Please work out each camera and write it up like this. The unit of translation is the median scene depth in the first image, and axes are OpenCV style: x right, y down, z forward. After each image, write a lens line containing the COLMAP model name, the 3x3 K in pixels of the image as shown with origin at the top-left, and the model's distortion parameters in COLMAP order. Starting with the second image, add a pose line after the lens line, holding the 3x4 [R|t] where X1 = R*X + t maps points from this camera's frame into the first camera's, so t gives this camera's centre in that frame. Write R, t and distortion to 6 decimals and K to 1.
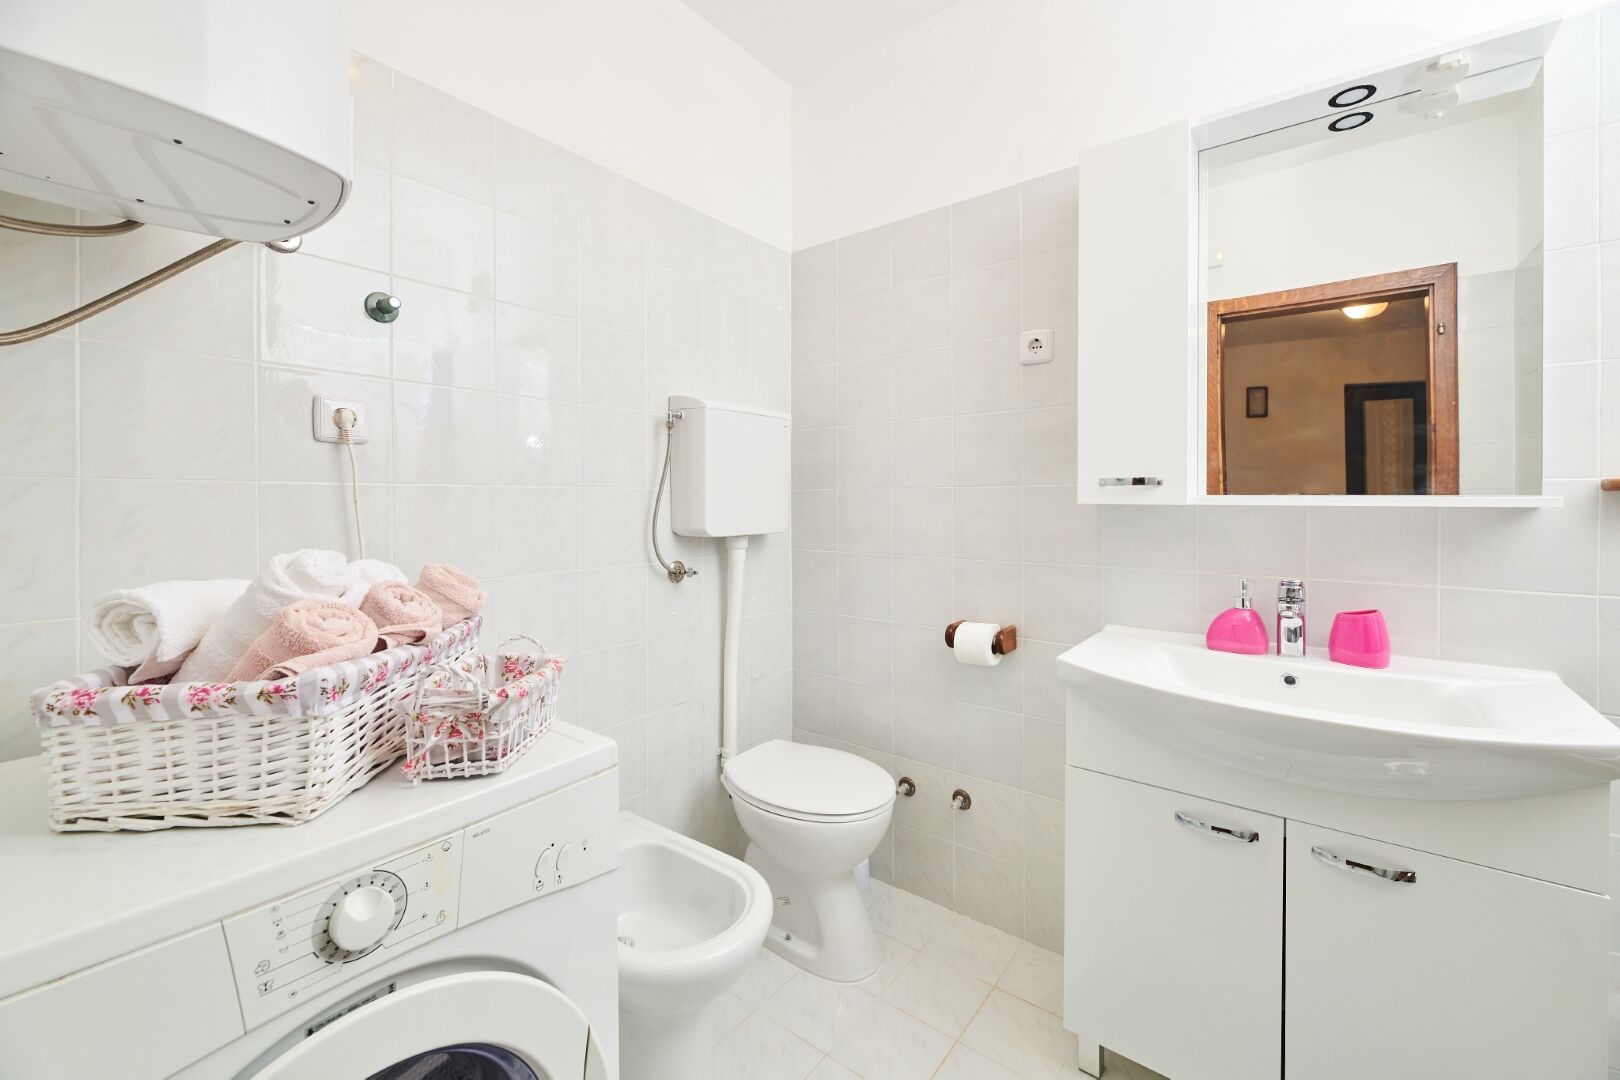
lens RADIAL K [[668.7, 0, 805.0], [0, 668.7, 501.0], [0, 0, 1]] dist [0.000866, 0.000030]
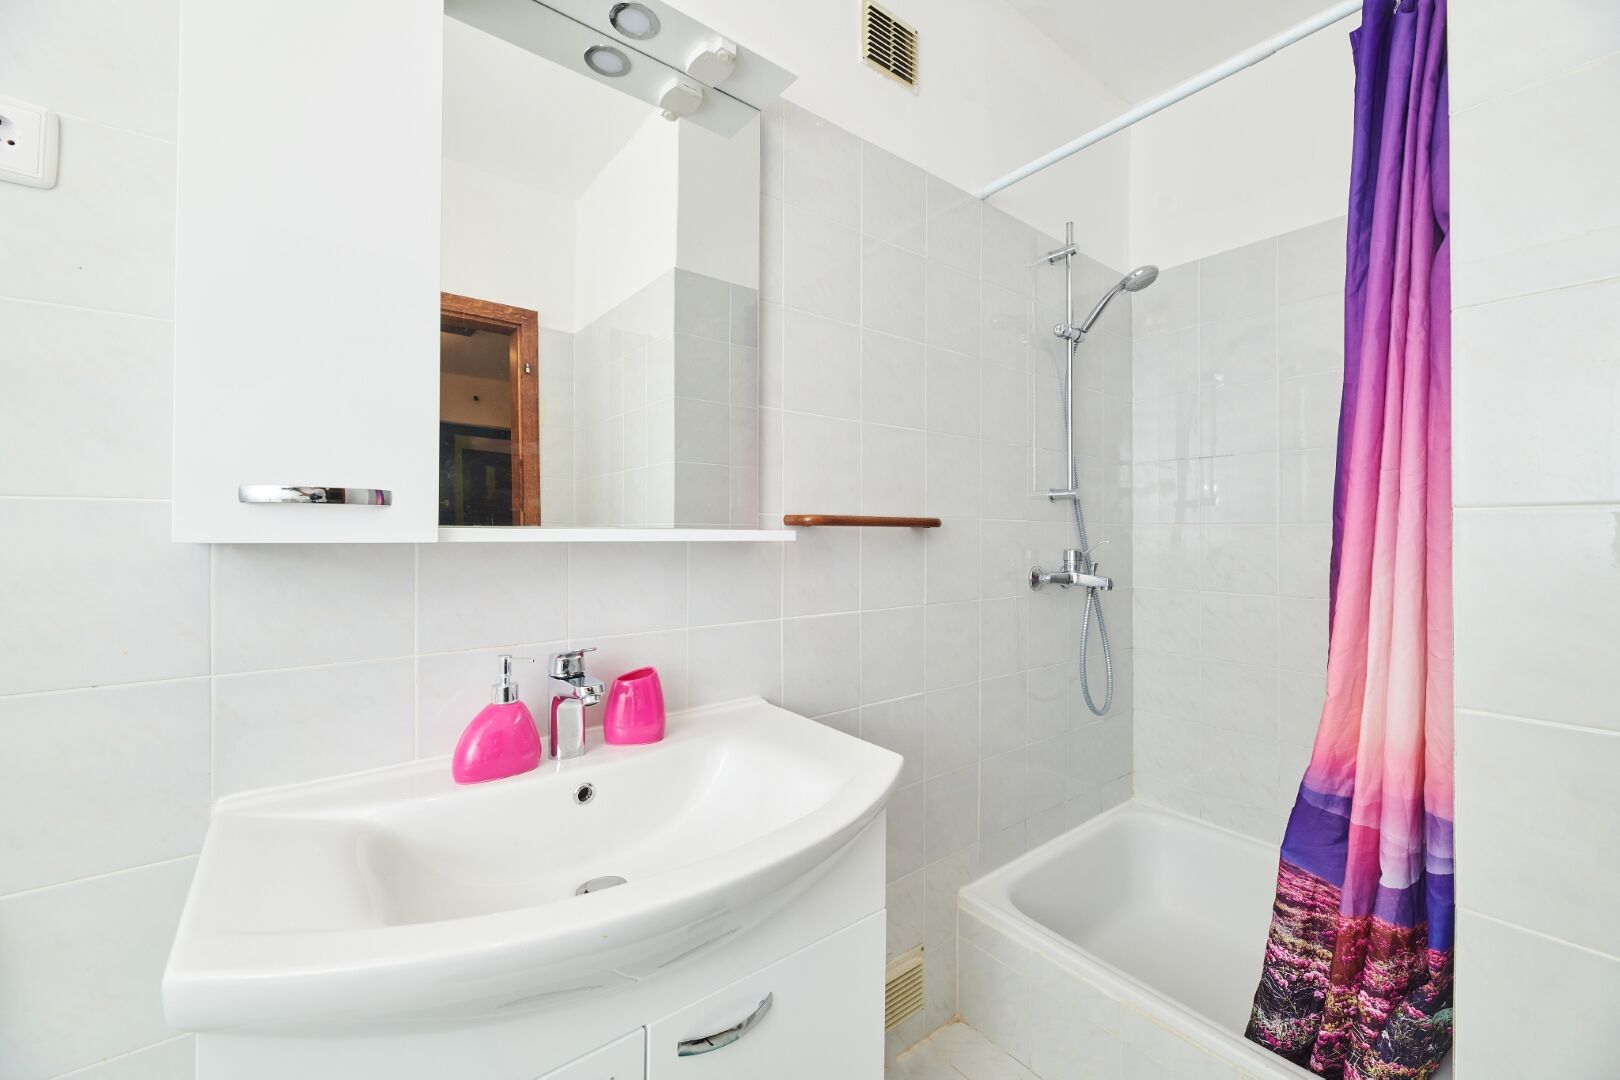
lens RADIAL K [[639.8, 0, 819.2], [0, 639.8, 546.0], [0, 0, 1]] dist [0.001401, 0.000083]
pose [[0.241687, -0.023602, 0.970067, 0.127483], [-0.000846, 0.999699, 0.024534, -0.004570], [-0.970354, -0.006750, 0.241594, 0.526134]]
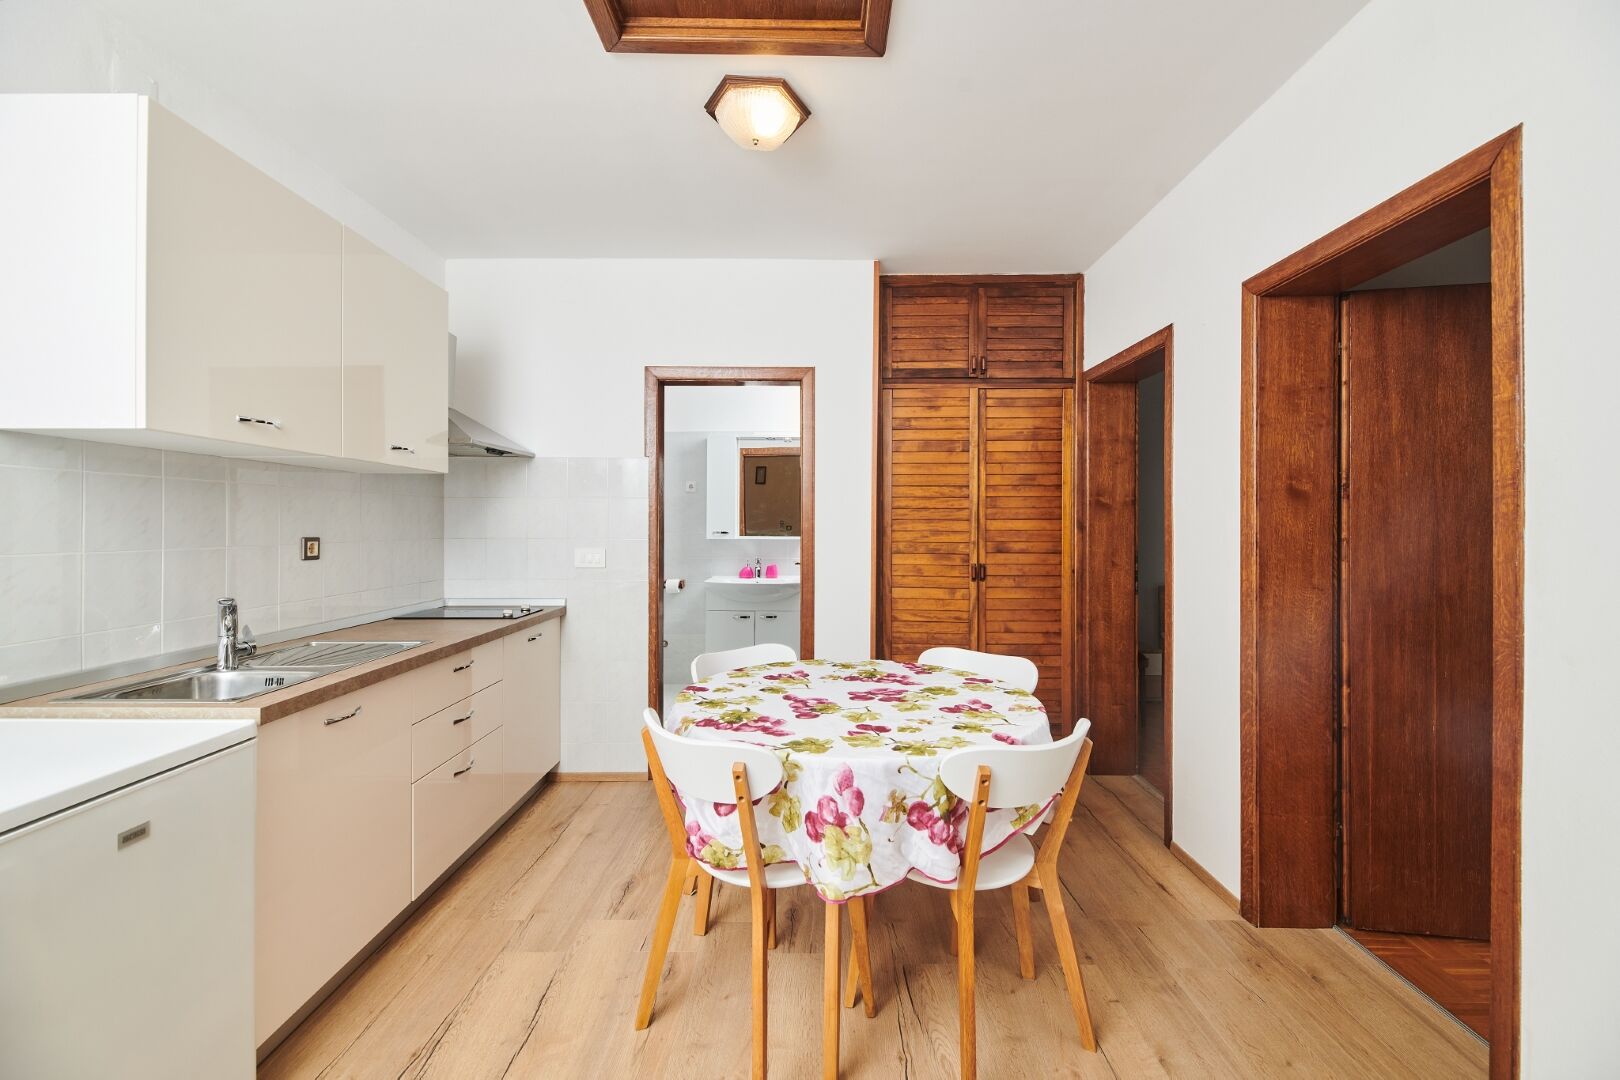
lens RADIAL K [[668.2, 0, 814.8], [0, 668.2, 517.9], [0, 0, 1]] dist [0.001232, -0.000181]
pose [[0.789789, 0.003259, 0.613370, -1.255961], [-0.001256, 0.999992, -0.003696, -0.093197], [-0.613377, 0.002149, 0.789787, -2.039217]]
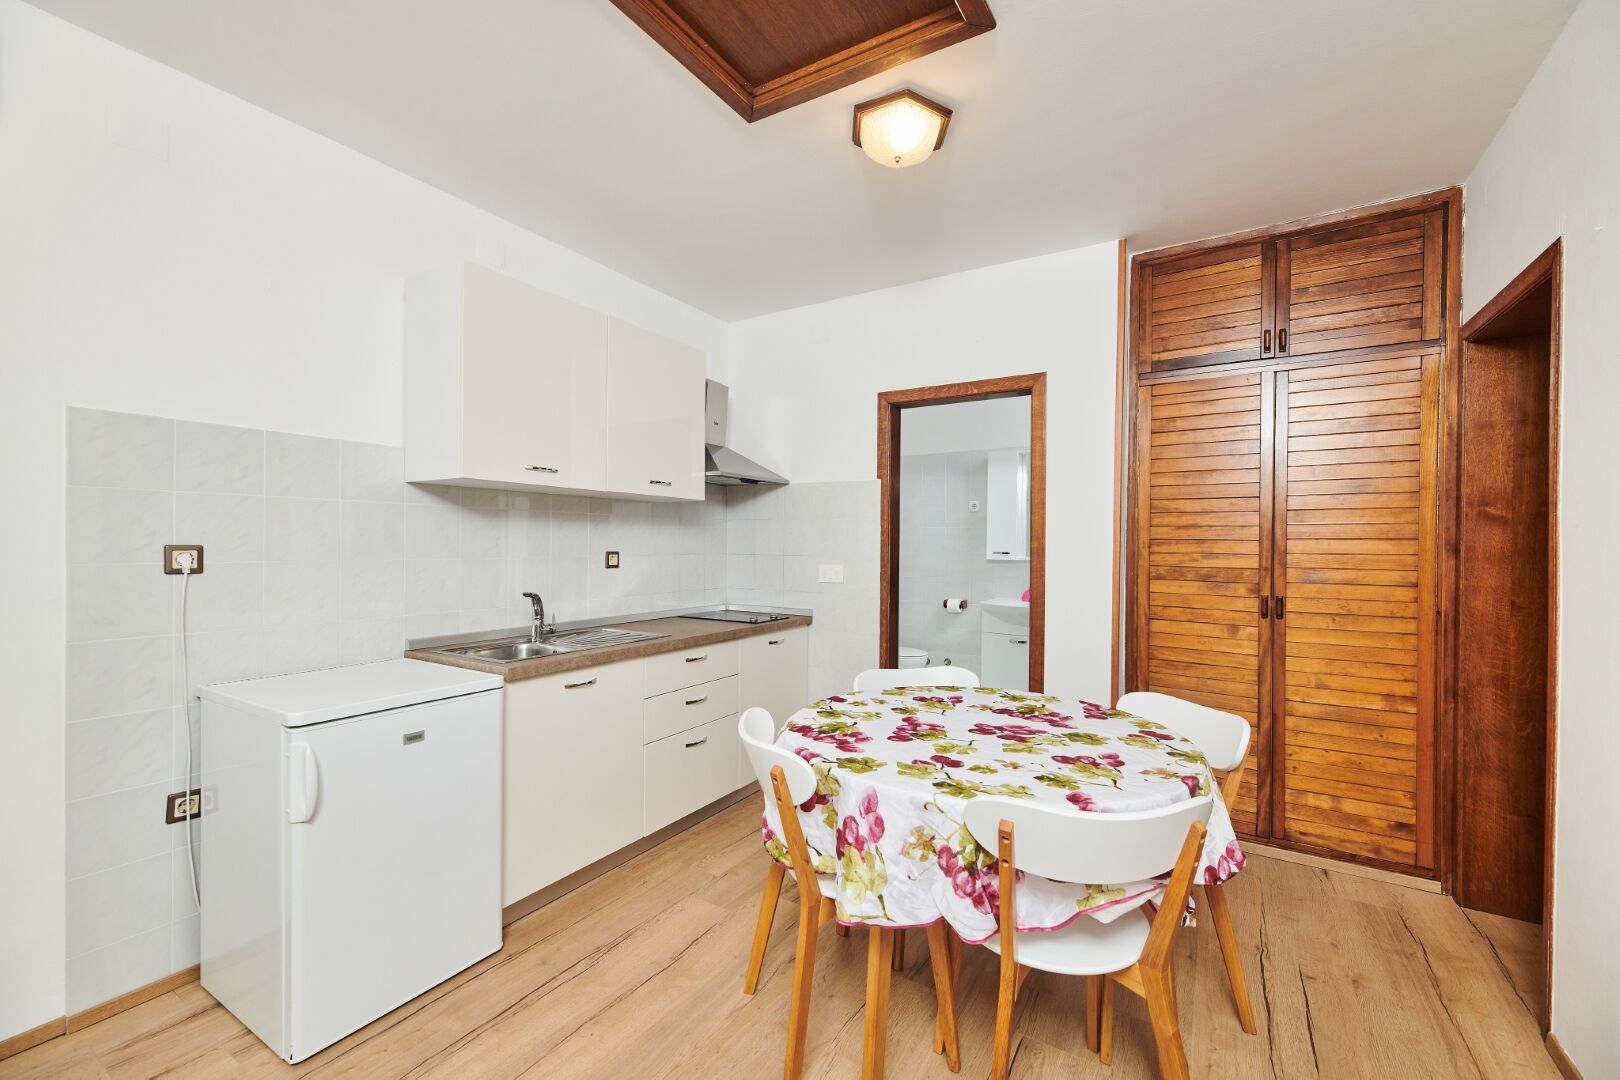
lens RADIAL K [[667.7, 0, 810.0], [0, 667.7, 540.0], [0, 0, 1]] dist [0.000373, -0.000160]
pose [[0.994697, 0.003951, 0.102777, -0.811216], [-0.003960, 0.999992, -0.000116, -0.090074], [-0.102776, -0.000292, 0.994704, -2.230222]]
